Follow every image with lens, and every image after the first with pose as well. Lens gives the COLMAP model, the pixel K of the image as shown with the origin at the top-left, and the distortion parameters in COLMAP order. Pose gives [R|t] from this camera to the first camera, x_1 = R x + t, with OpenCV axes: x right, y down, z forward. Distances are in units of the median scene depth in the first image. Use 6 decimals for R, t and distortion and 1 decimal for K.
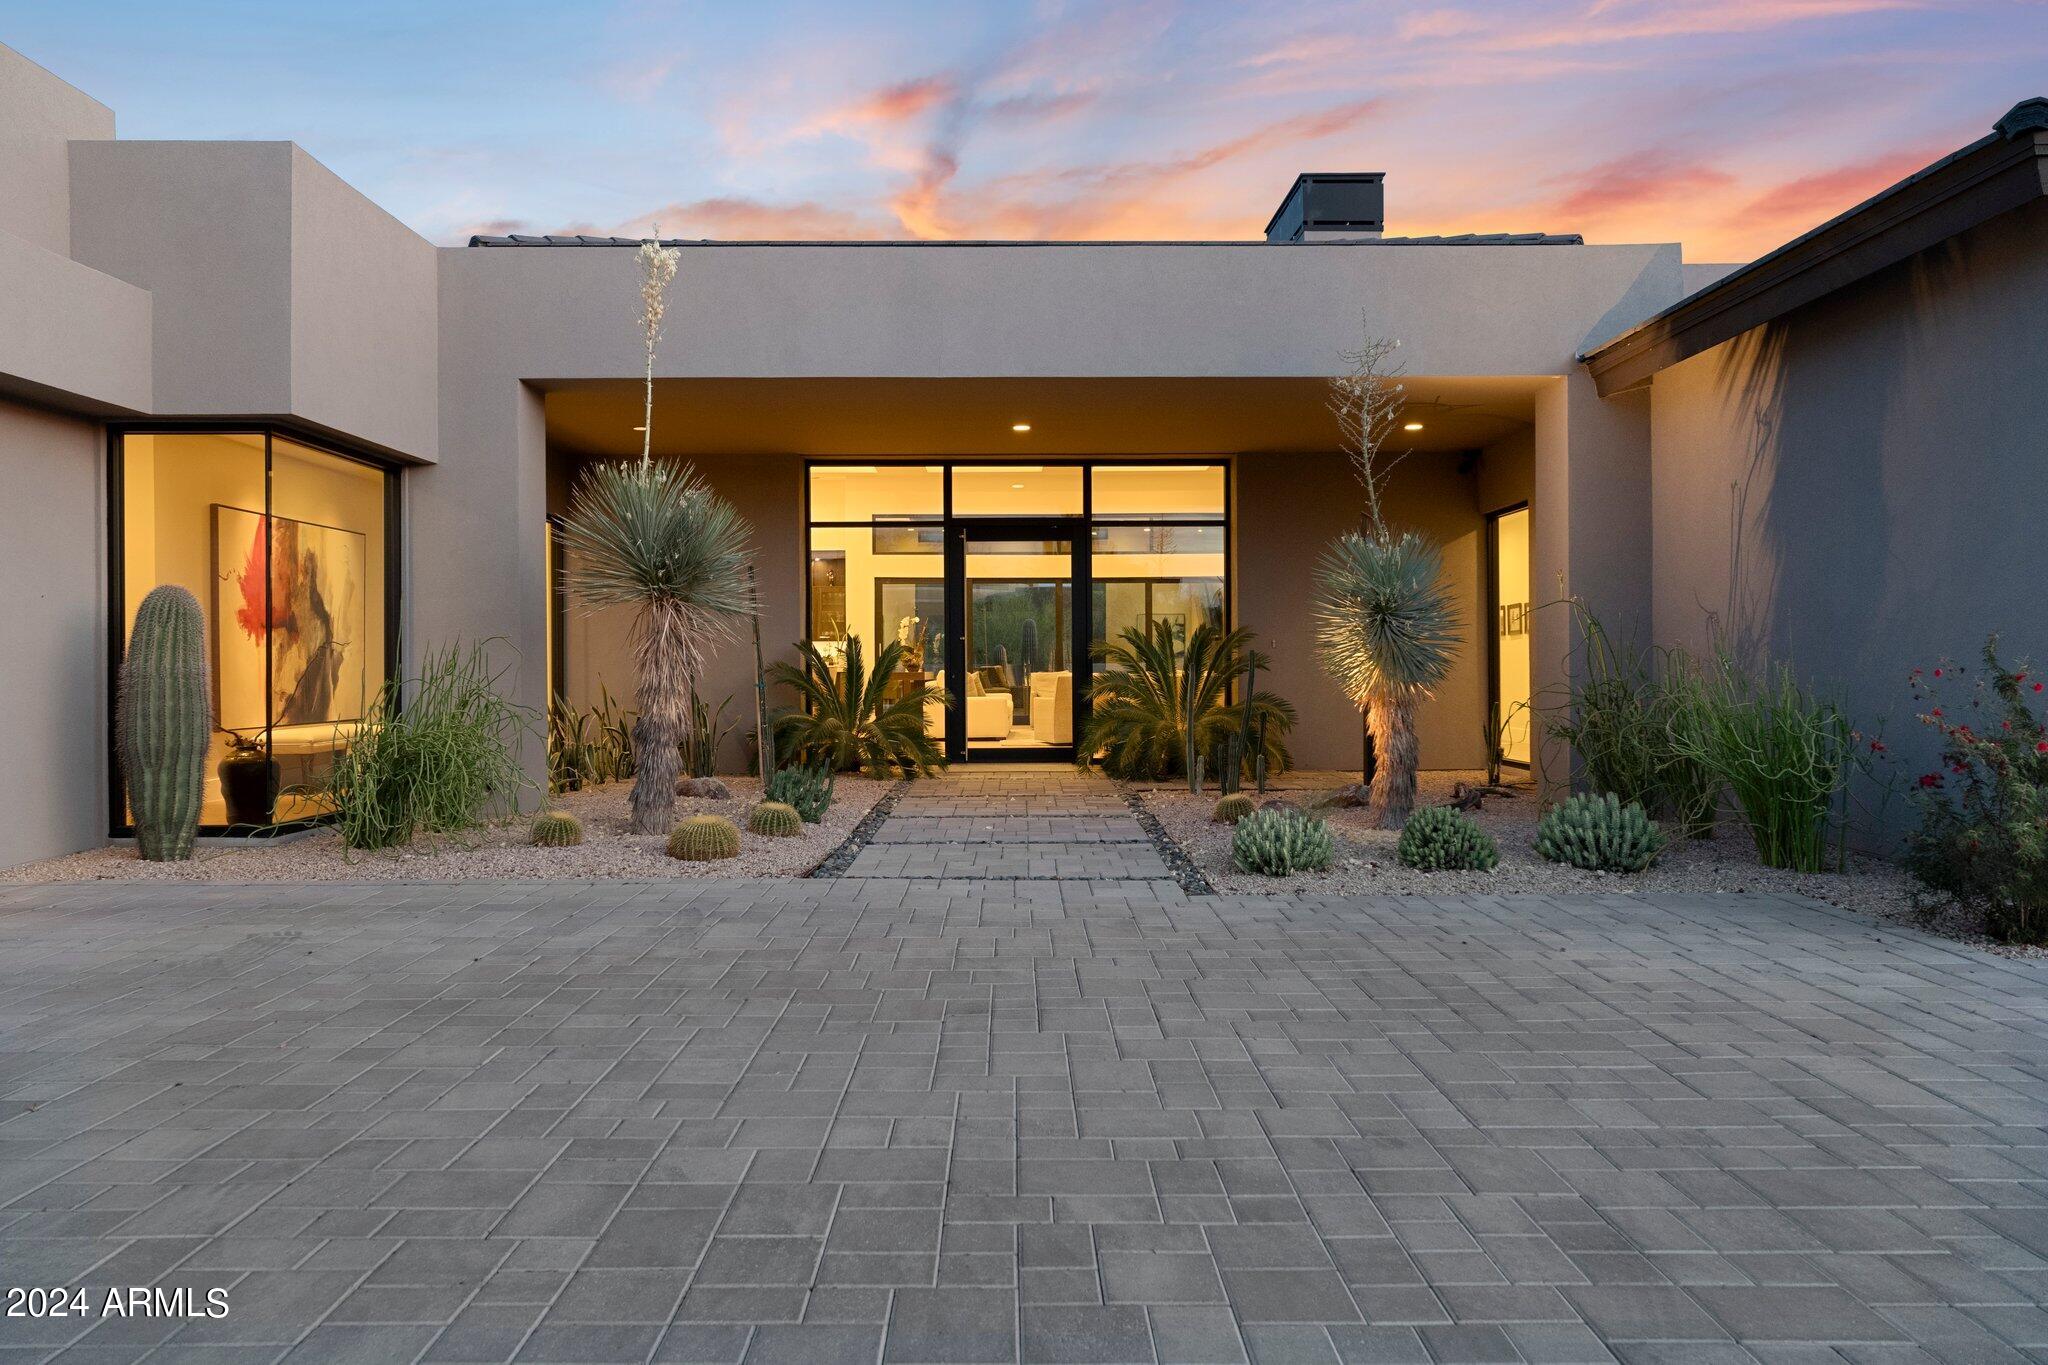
lens RADIAL K [[1447.9, 0, 1024.0], [0, 1447.9, 682.5], [0, 0, 1]] dist [-0.003072, -0.000792]
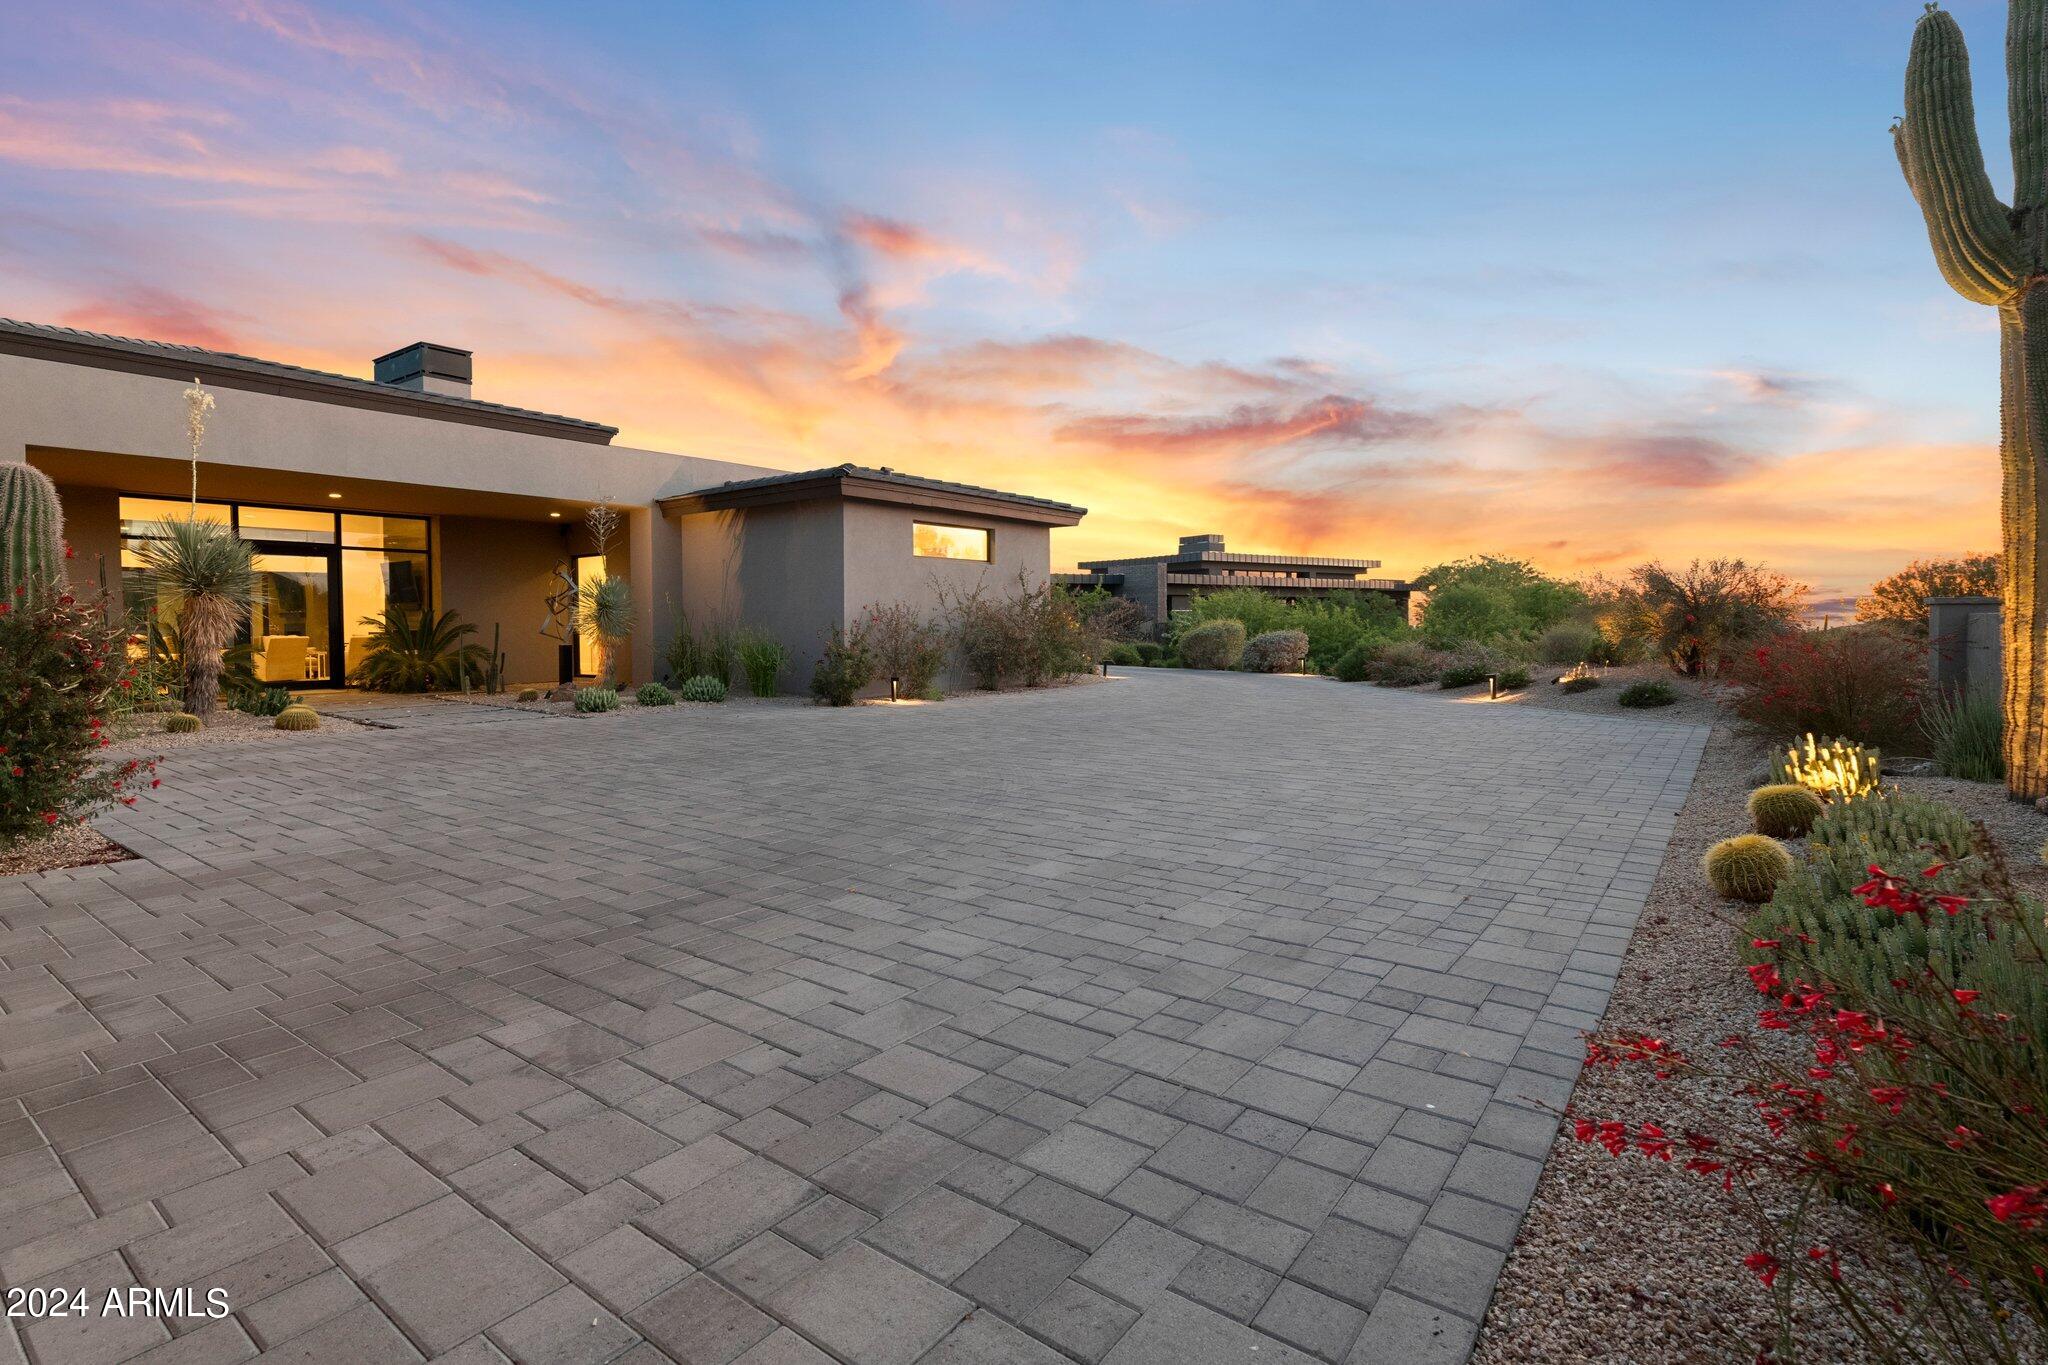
lens RADIAL K [[968.2, 0, 1024.0], [0, 968.2, 682.5], [0, 0, 1]] dist [-0.000113, 0.000037]
pose [[0.612154, -0.044762, 0.789470, -0.399710], [0.015868, 0.998891, 0.044332, 0.010325], [-0.790579, -0.014611, 0.612186, -0.355086]]
